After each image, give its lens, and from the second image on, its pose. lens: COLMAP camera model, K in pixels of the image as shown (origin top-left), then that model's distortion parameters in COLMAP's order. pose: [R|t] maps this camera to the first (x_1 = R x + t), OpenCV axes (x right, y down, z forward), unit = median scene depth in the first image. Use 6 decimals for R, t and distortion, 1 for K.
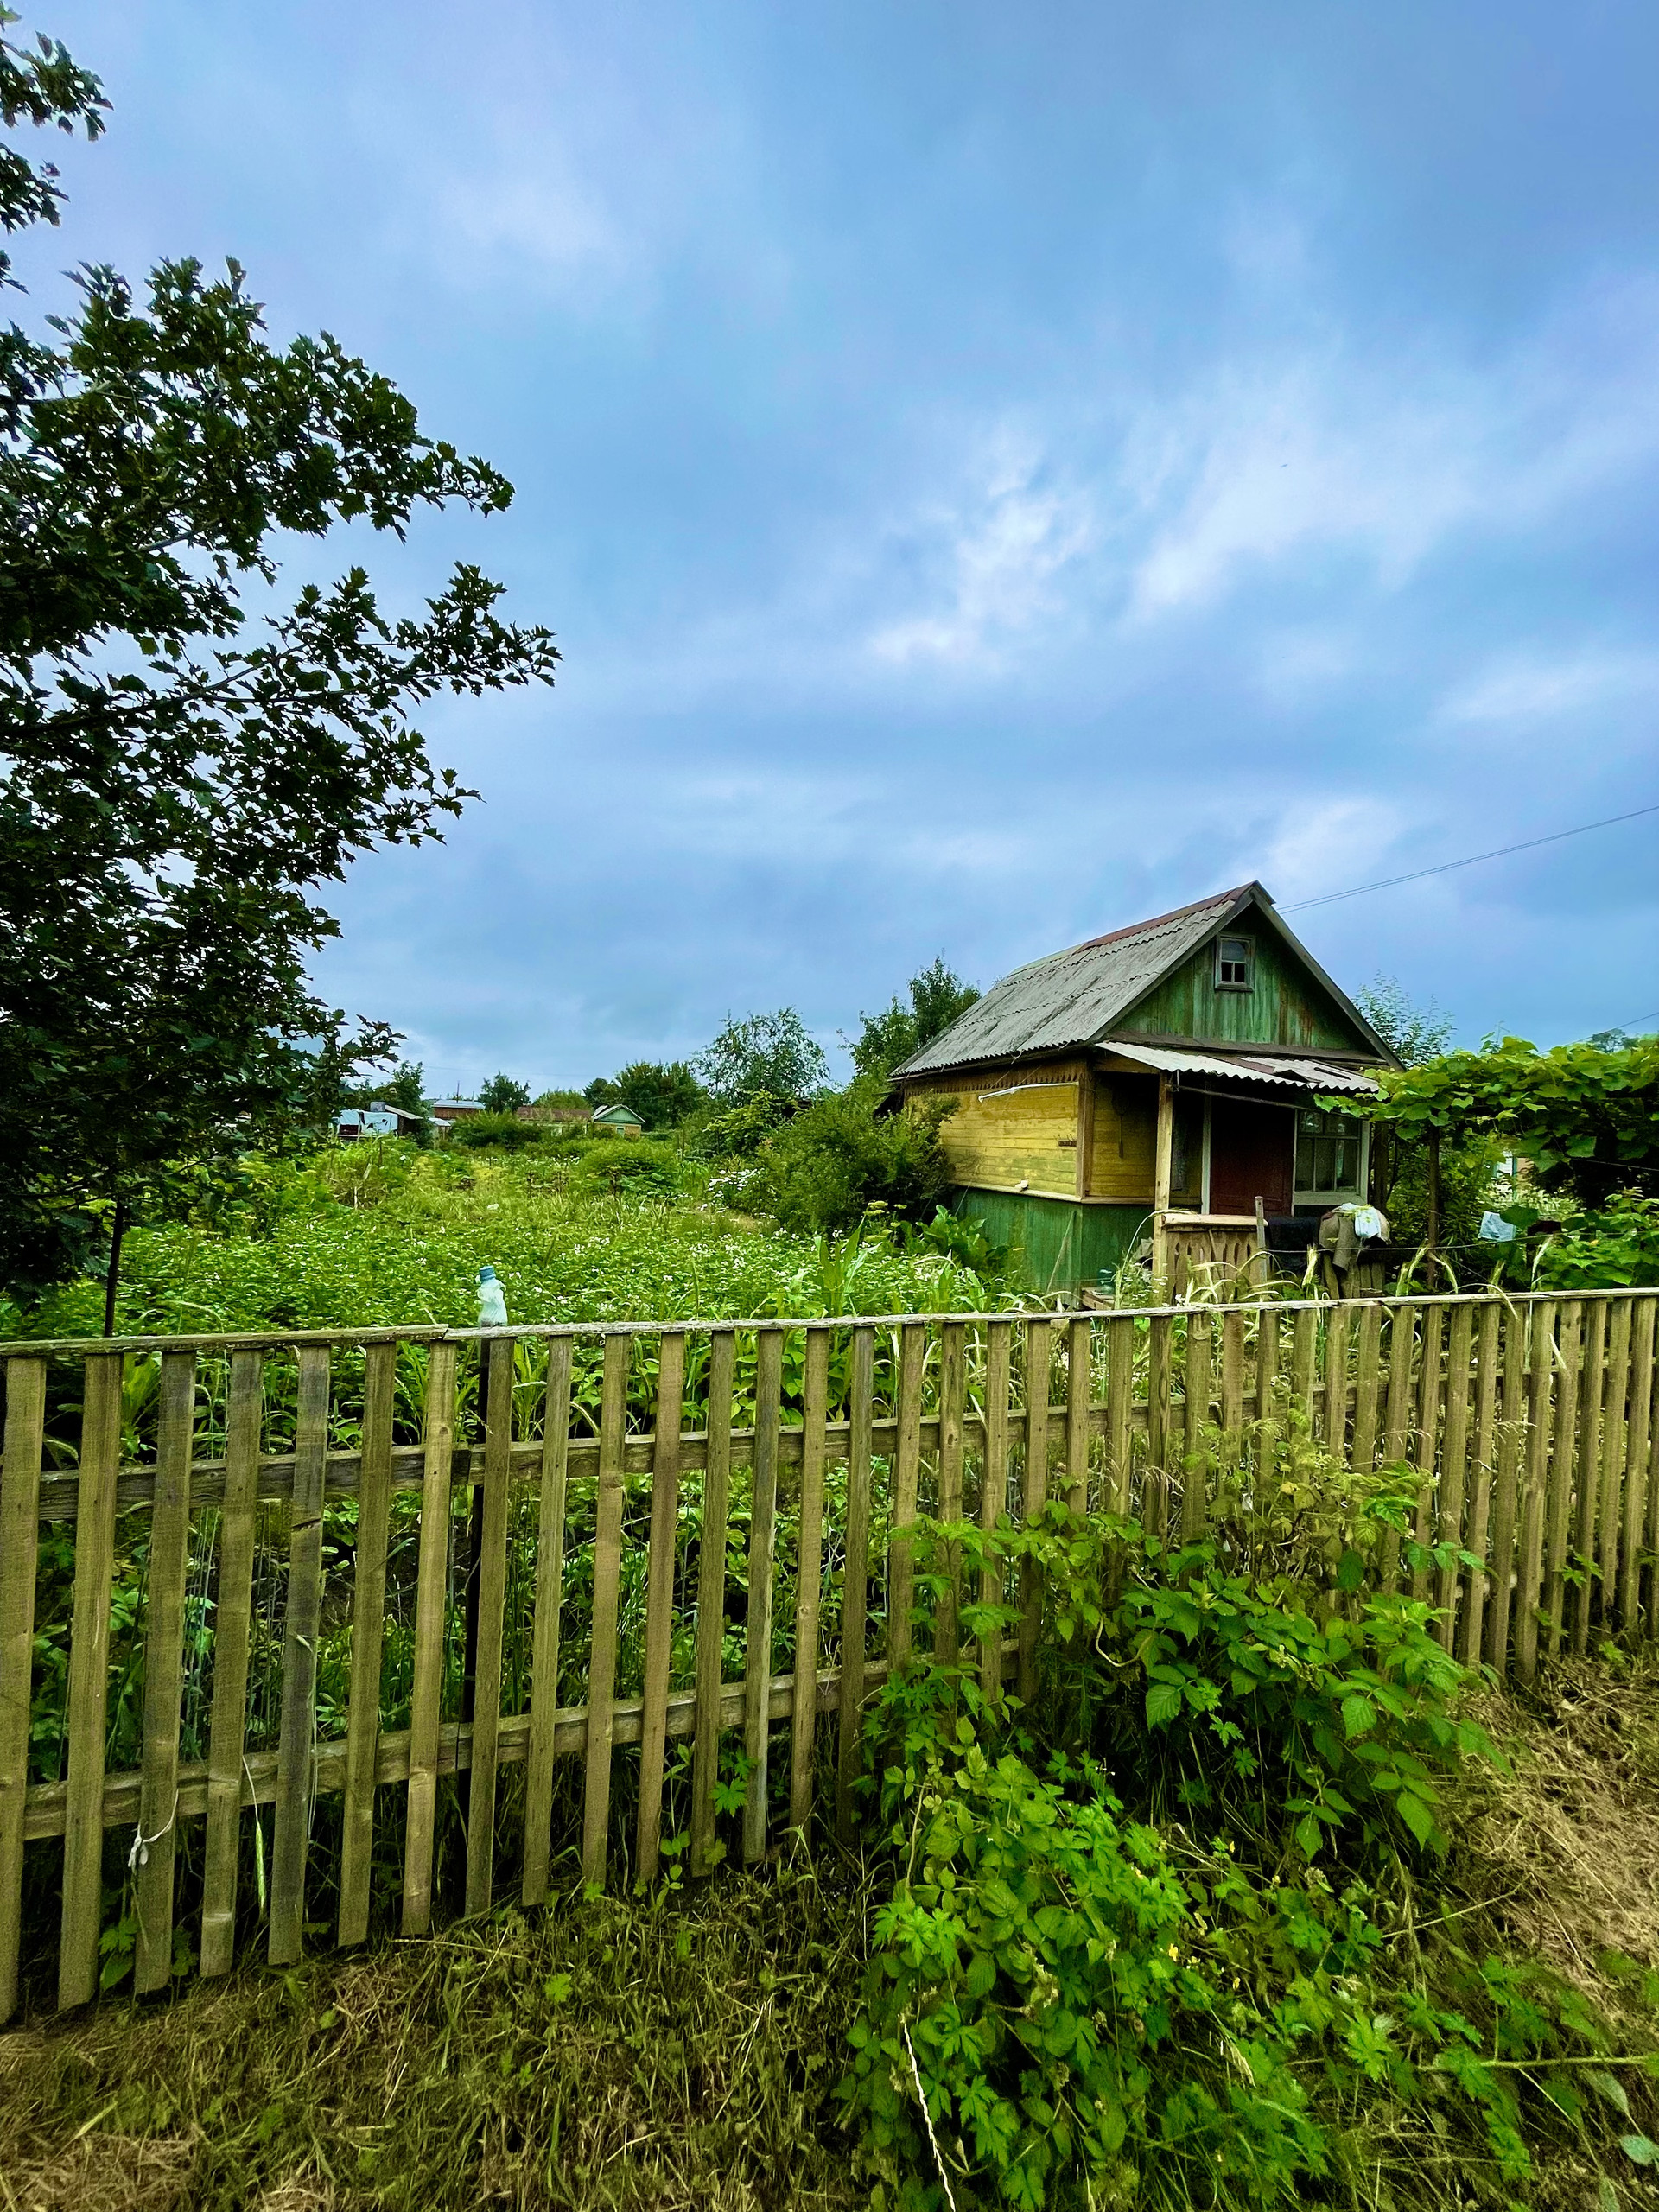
lens RADIAL K [[894.3, 0, 832.6], [0, 894.3, 1108.2], [0, 0, 1]] dist [-0.002558, 0.000718]
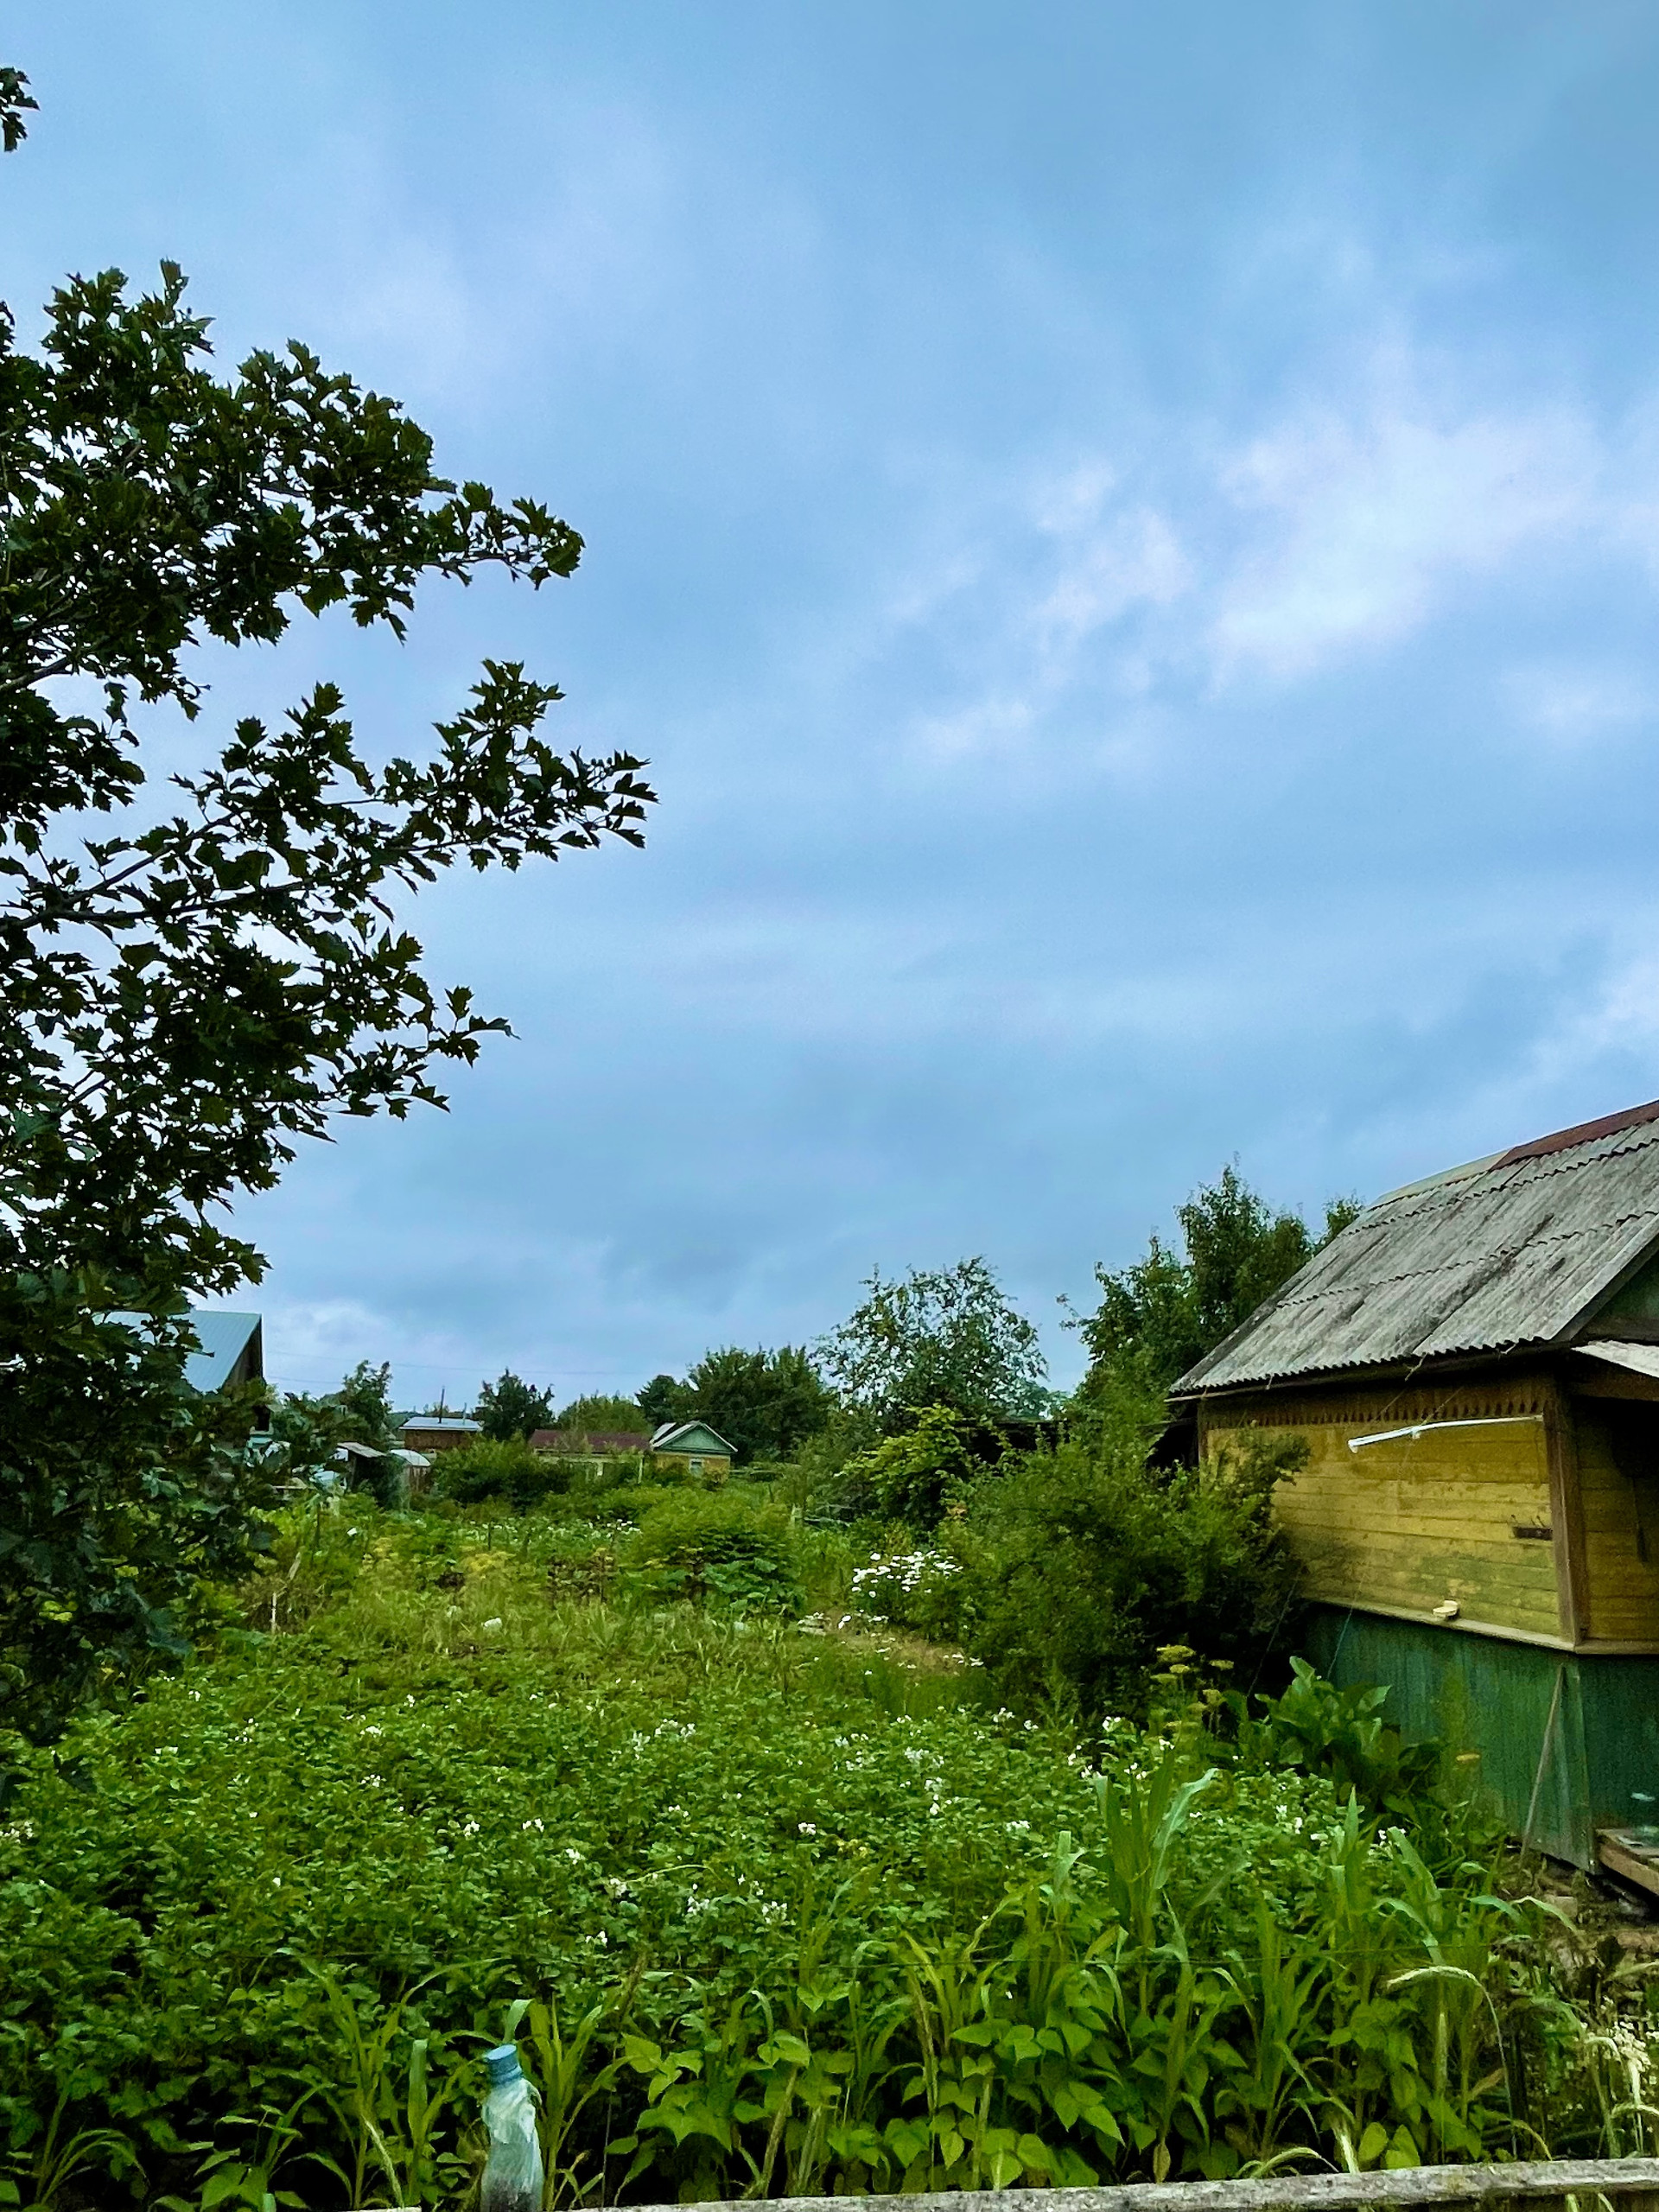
lens RADIAL K [[1457.4, 0, 829.1], [0, 1457.4, 1106.2], [0, 0, 1]] dist [0.002953, -0.007485]
pose [[0.989921, -0.042398, -0.135128, -0.039982], [0.013978, 0.978727, -0.204688, -0.062522], [0.140932, 0.200736, 0.969455, 0.079686]]
